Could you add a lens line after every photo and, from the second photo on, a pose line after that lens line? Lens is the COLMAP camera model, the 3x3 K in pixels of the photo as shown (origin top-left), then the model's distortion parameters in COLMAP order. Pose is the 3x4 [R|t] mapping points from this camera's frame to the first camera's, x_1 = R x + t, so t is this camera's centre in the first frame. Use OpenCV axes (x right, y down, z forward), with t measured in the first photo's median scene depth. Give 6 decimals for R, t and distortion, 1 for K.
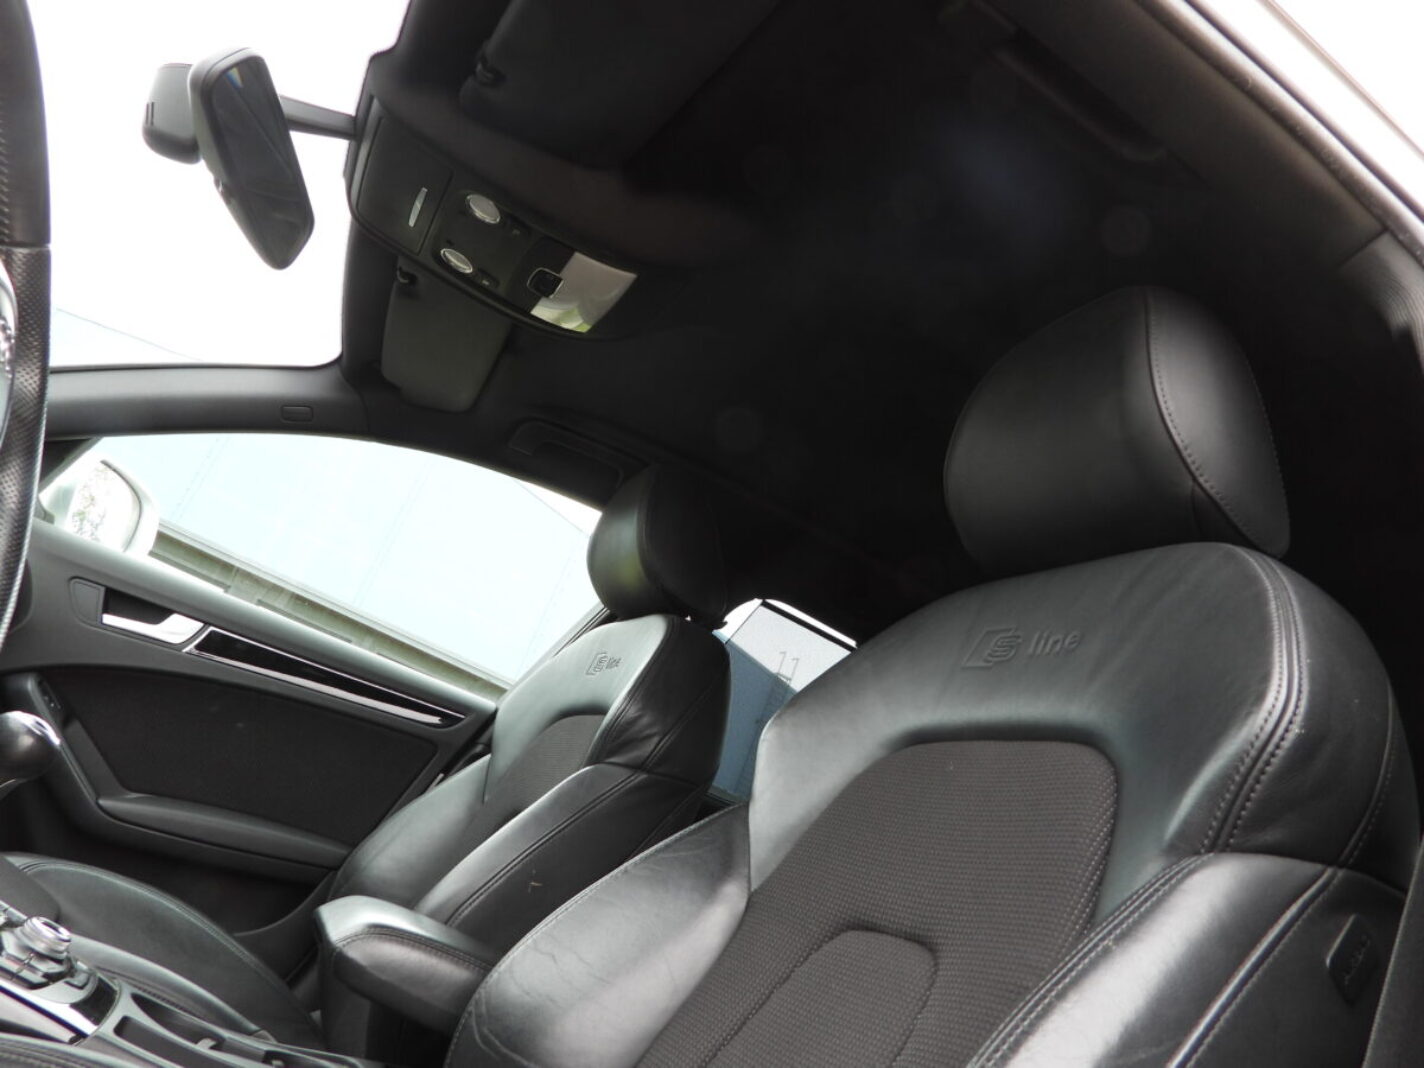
lens RADIAL K [[1018.7, 0, 721.9], [0, 1018.7, 542.8], [0, 0, 1]] dist [-0.016203, 0.013604]
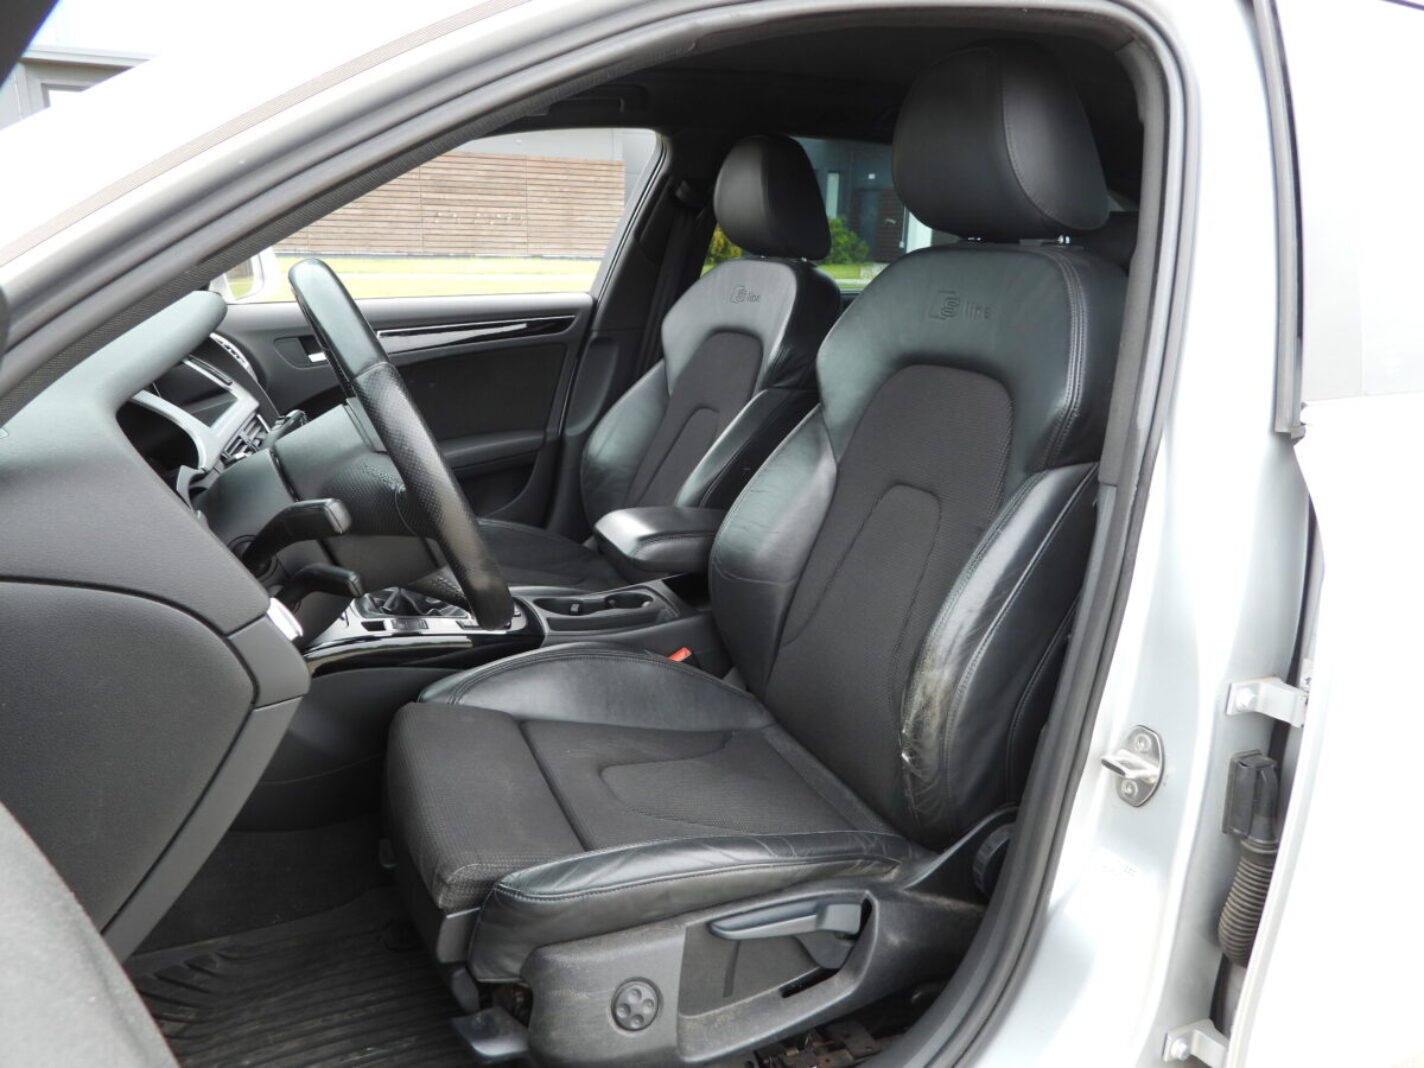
lens RADIAL K [[1018.7, 0, 708.7], [0, 1018.7, 538.5], [0, 0, 1]] dist [-0.016203, 0.013604]
pose [[0.942636, -0.297095, -0.152224, 0.075176], [0.329037, 0.749957, 0.573846, -0.973323], [-0.056325, -0.591015, 0.804692, -0.736453]]
